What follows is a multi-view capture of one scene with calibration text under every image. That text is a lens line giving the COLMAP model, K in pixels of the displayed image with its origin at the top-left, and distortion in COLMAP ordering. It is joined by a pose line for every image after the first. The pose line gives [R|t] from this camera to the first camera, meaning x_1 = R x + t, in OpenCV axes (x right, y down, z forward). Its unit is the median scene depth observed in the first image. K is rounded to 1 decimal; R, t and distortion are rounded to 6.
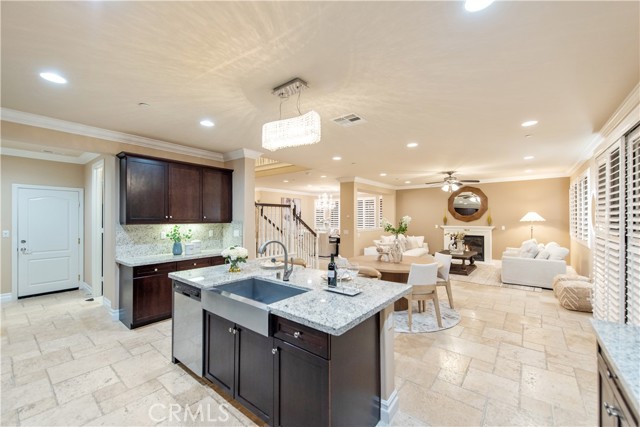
lens RADIAL K [[259.6, 0, 321.9], [0, 259.6, 216.5], [0, 0, 1]] dist [0.013606, -0.003414]
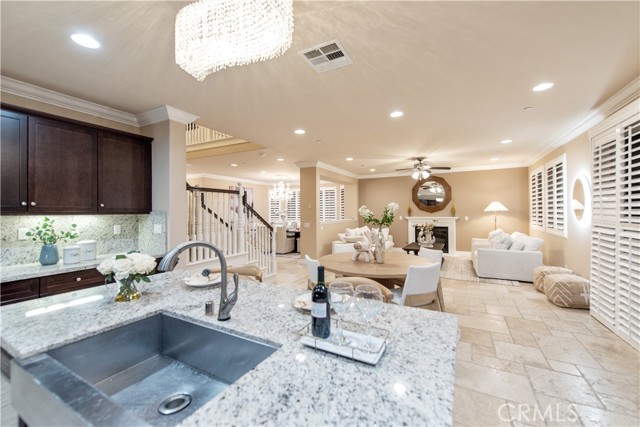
lens RADIAL K [[259.6, 0, 323.1], [0, 259.6, 209.2], [0, 0, 1]] dist [0.013606, -0.003414]
pose [[0.983378, -0.004149, 0.181523, -0.015839], [0.004839, 0.999983, -0.003357, 0.013837], [-0.181506, 0.004180, 0.983381, 0.191710]]
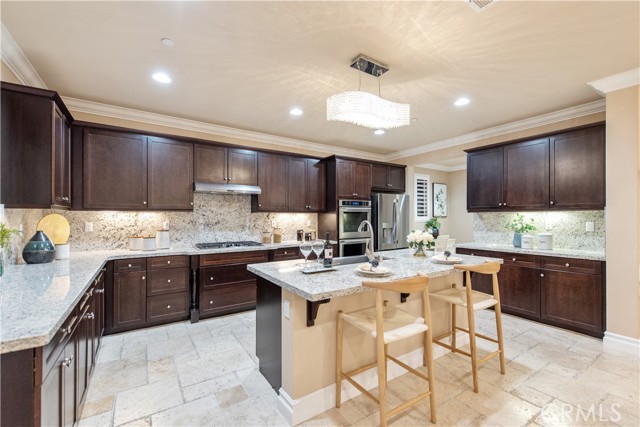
lens RADIAL K [[259.6, 0, 317.0], [0, 259.6, 218.1], [0, 0, 1]] dist [0.013606, -0.003414]
pose [[-0.300570, 0.005182, -0.953746, 0.360331], [0.008339, 0.999961, 0.002805, 0.030663], [0.953723, -0.007110, -0.300601, 0.456999]]
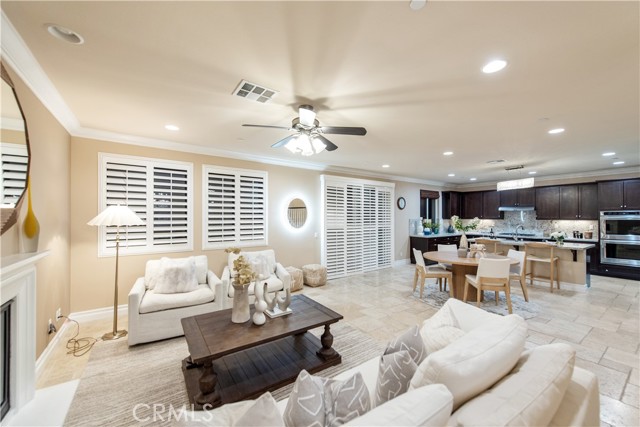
lens RADIAL K [[255.3, 0, 320.8], [0, 255.3, 212.3], [0, 0, 1]] dist [0.011634, -0.002129]
pose [[-0.961597, 0.007447, 0.274364, 0.432080], [0.000521, 0.999680, -0.025308, 0.009745], [-0.274465, -0.024193, -0.961293, 1.674084]]
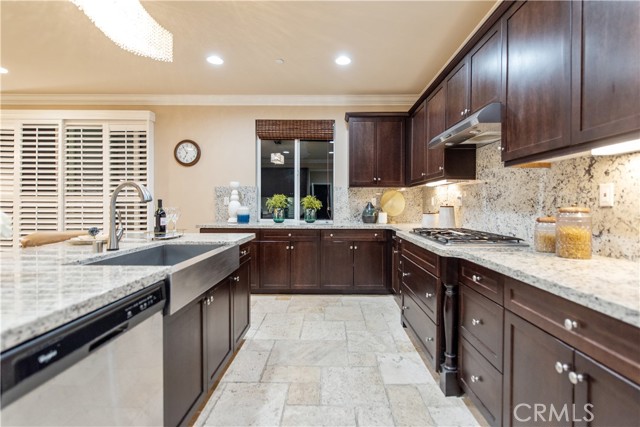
lens RADIAL K [[294.4, 0, 322.9], [0, 294.4, 207.5], [0, 0, 1]] dist [0.013645, -0.002064]
pose [[-0.606990, -0.006582, 0.794682, -0.409665], [-0.007418, 0.999969, 0.002616, 0.060822], [-0.794675, -0.004307, -0.607020, 0.429898]]
